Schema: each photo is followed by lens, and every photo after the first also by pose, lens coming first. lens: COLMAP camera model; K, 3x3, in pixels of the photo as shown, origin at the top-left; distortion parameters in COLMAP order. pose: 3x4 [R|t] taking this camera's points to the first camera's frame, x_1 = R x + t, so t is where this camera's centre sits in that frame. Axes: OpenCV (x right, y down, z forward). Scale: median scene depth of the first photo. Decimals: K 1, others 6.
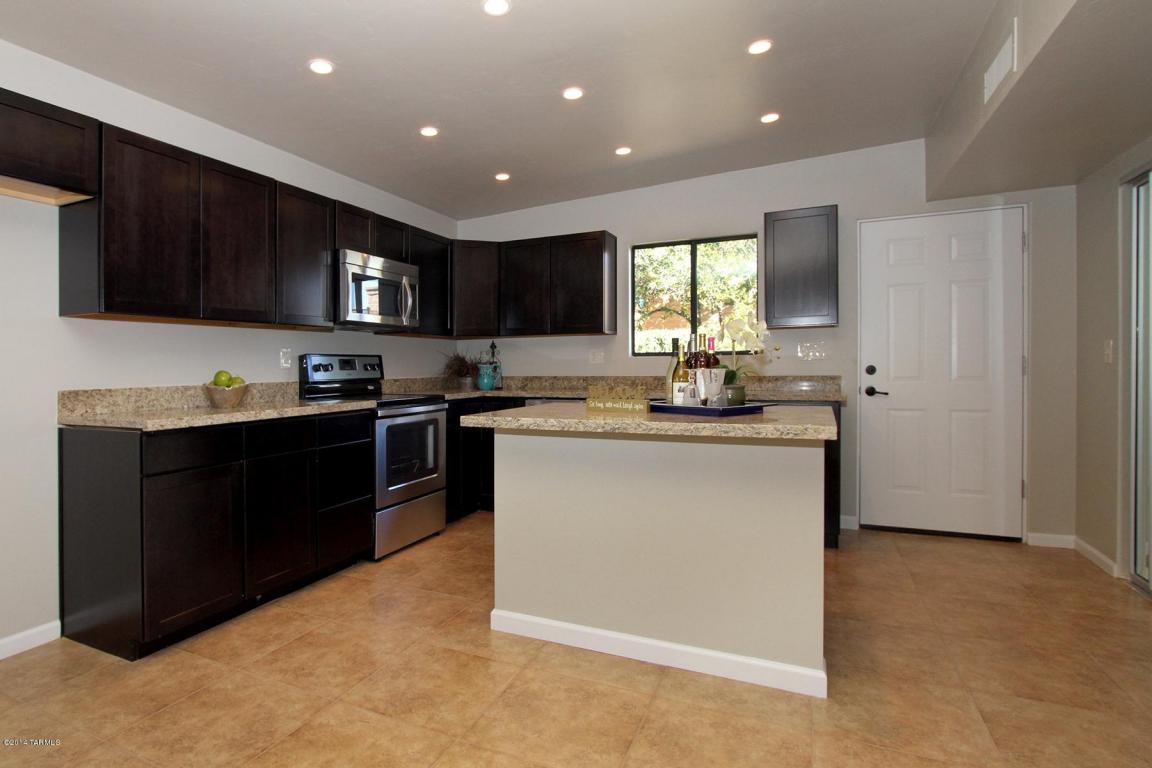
lens RADIAL K [[591.1, 0, 574.7], [0, 591.1, 369.3], [0, 0, 1]] dist [-0.001625, -0.000383]
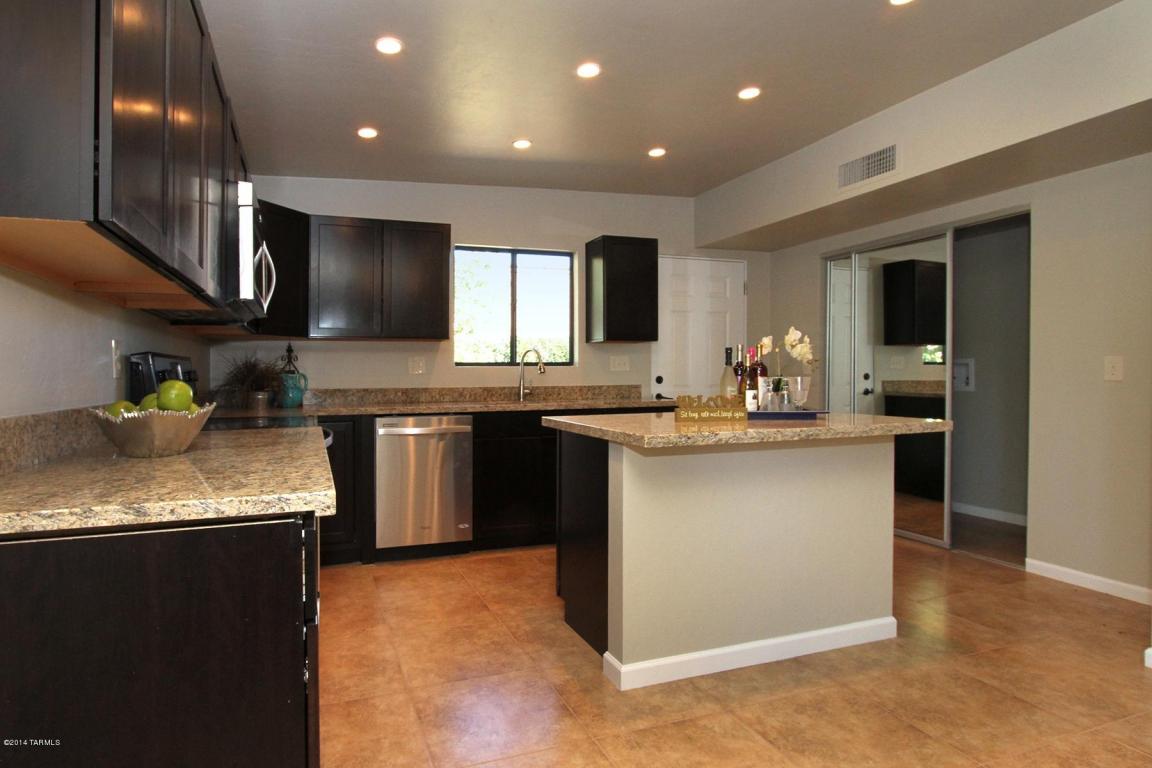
lens RADIAL K [[560.9, 0, 576.0], [0, 560.9, 384.0], [0, 0, 1]] dist [-0.009424, -0.000307]
pose [[0.743639, -0.007207, 0.668543, -0.728499], [0.004741, 0.999974, 0.005506, 0.004816], [-0.668565, -0.000925, 0.743653, 0.471382]]
